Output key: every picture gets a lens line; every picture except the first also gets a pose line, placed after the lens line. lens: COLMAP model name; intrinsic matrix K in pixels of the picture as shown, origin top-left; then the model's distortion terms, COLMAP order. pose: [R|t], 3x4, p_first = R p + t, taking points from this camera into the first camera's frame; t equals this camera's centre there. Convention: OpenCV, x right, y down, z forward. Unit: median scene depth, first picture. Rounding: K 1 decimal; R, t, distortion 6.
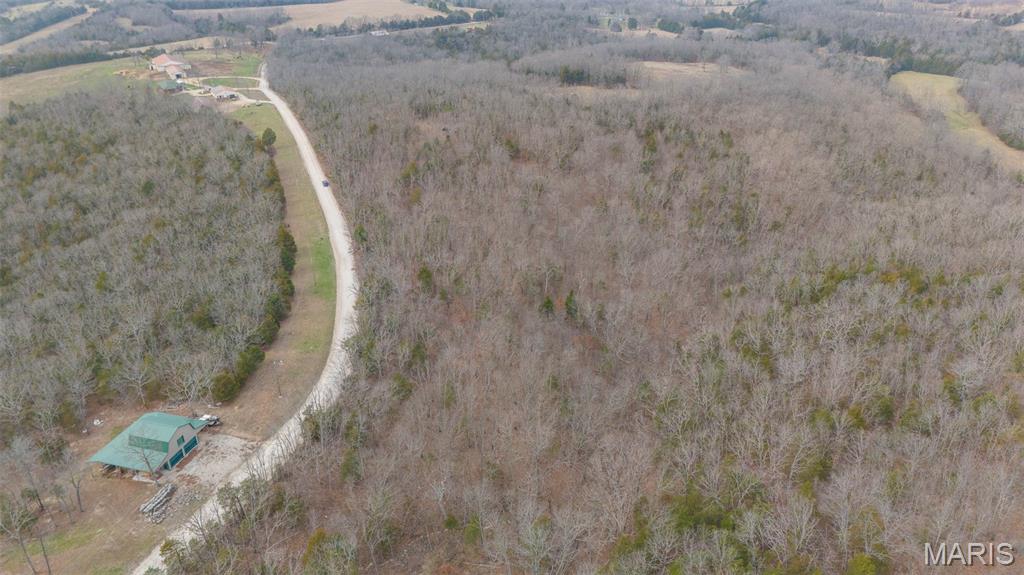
lens RADIAL K [[747.8, 0, 515.3], [0, 747.8, 288.5], [0, 0, 1]] dist [0.073350, -0.063955]
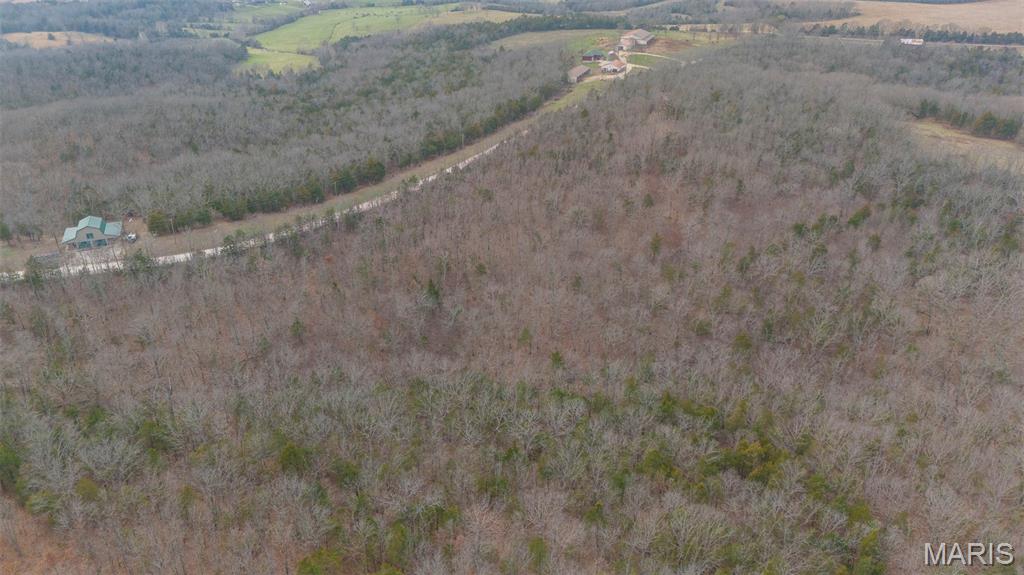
lens RADIAL K [[747.8, 0, 513.0], [0, 747.8, 287.8], [0, 0, 1]] dist [0.073350, -0.063955]
pose [[0.621832, 0.378190, -0.685782, 0.361100], [-0.368594, 0.913951, 0.169797, -0.085899], [0.690987, 0.147190, 0.707723, 0.150042]]
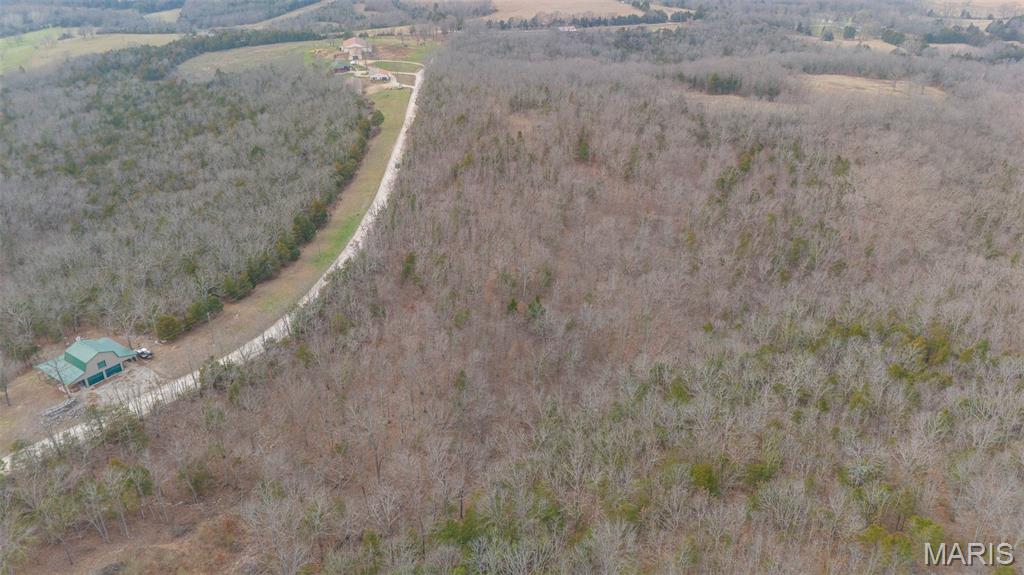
lens RADIAL K [[747.8, 0, 515.1], [0, 747.8, 290.2], [0, 0, 1]] dist [0.073350, -0.063955]
pose [[0.947228, 0.156088, -0.279991, 0.136776], [-0.154599, 0.987593, 0.027540, -0.011910], [0.280816, 0.017200, 0.959607, 0.018618]]
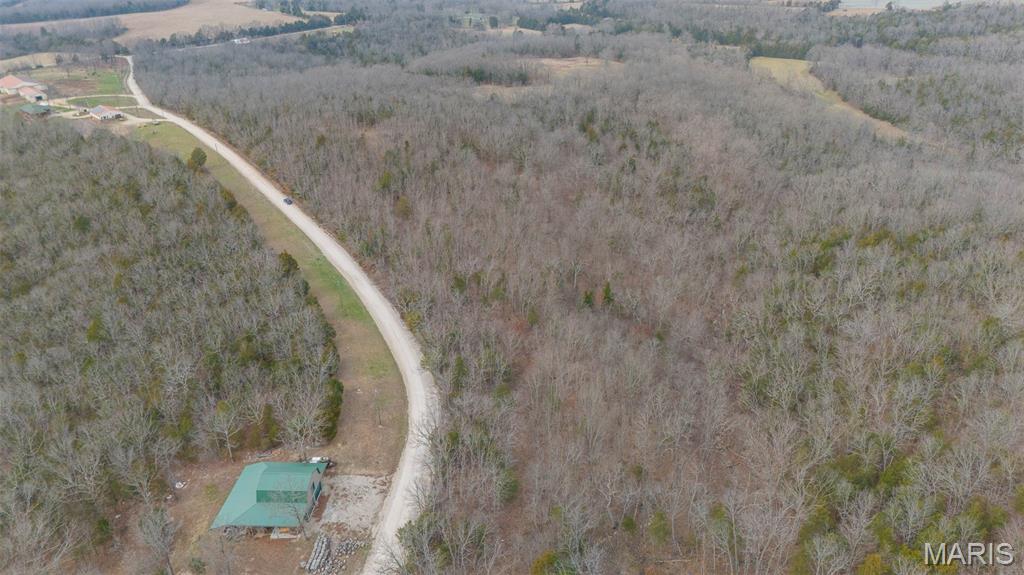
lens RADIAL K [[747.8, 0, 517.3], [0, 747.8, 287.5], [0, 0, 1]] dist [0.073350, -0.063955]
pose [[0.972399, -0.110299, 0.205605, -0.107126], [0.110787, 0.993802, 0.009171, -0.006144], [-0.205342, 0.013860, 0.978592, 0.015762]]
